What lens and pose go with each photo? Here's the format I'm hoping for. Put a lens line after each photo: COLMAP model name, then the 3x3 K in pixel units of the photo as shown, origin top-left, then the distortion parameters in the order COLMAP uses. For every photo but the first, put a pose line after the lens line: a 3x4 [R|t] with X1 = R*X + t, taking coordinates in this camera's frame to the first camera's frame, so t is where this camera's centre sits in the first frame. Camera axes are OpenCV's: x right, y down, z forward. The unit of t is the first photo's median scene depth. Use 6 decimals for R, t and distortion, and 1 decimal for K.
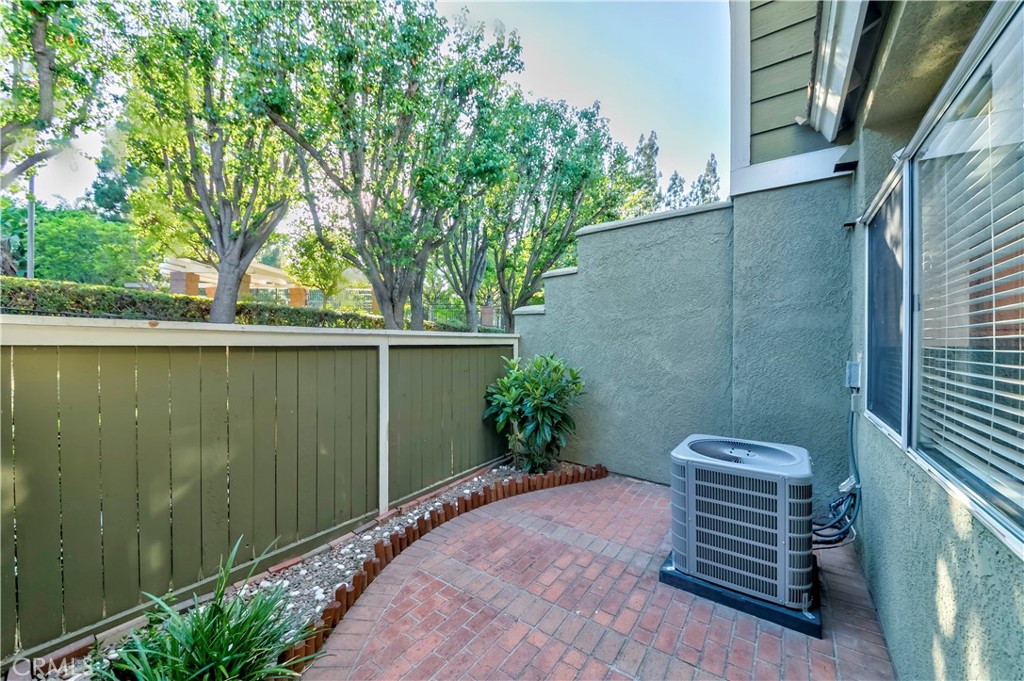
lens RADIAL K [[378.4, 0, 512.0], [0, 378.4, 340.5], [0, 0, 1]] dist [-0.000034, -0.000023]
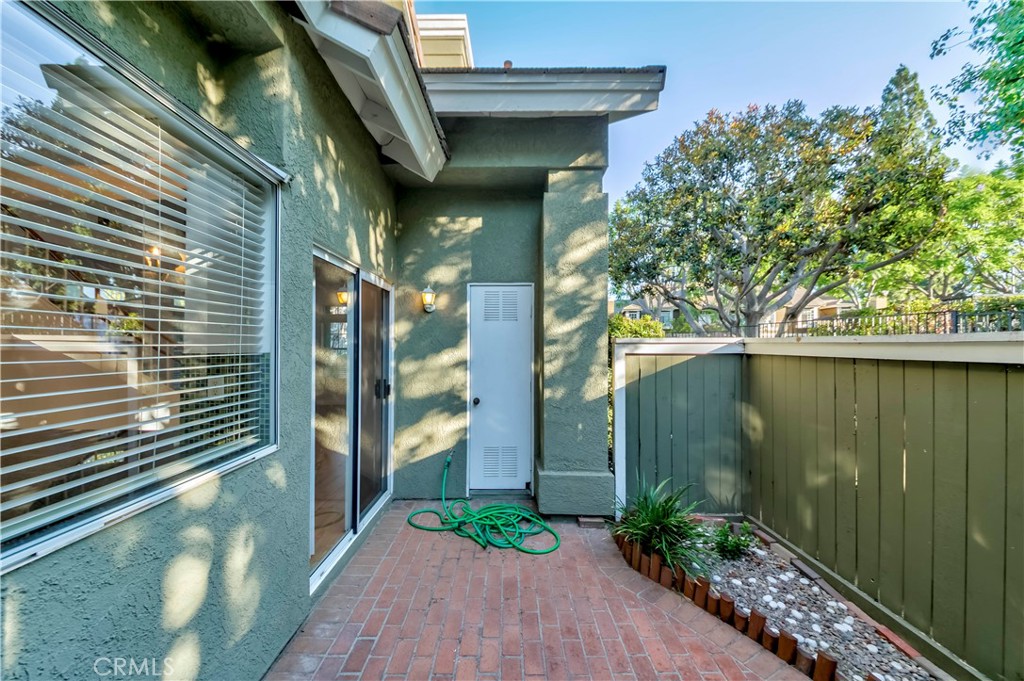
lens RADIAL K [[377.9, 0, 508.5], [0, 377.9, 343.3], [0, 0, 1]] dist [0.026850, -0.020015]
pose [[-0.811610, -0.012192, -0.584072, 0.429367], [-0.008838, 0.999924, -0.008591, -0.005439], [0.584132, -0.001810, -0.811656, 0.976878]]
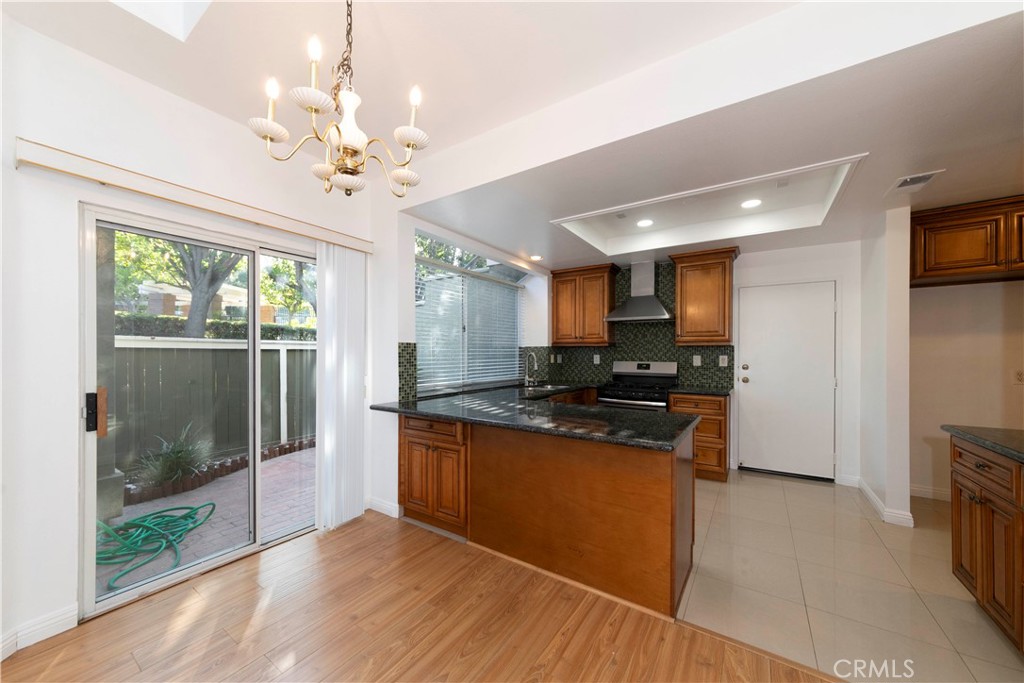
lens RADIAL K [[370.8, 0, 510.0], [0, 370.8, 351.6], [0, 0, 1]] dist [0.000180, 0.000046]
pose [[0.999034, -0.005967, 0.043542, 0.708554], [0.006129, 0.999975, -0.003582, 0.038219], [-0.043520, 0.003846, 0.999045, -0.864406]]
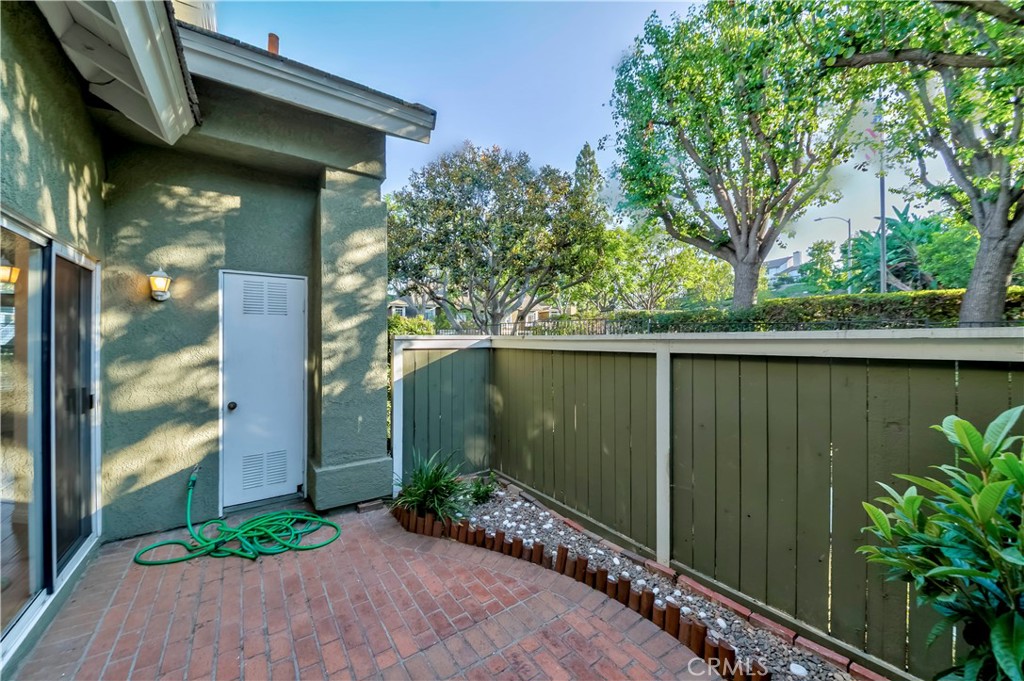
lens RADIAL K [[378.4, 0, 512.0], [0, 378.4, 340.5], [0, 0, 1]] dist [-0.000034, -0.000023]
pose [[-0.328822, -0.007571, -0.944362, 0.553245], [-0.003339, 0.999971, -0.006854, -0.007629], [0.944386, 0.000899, -0.328837, 1.024272]]
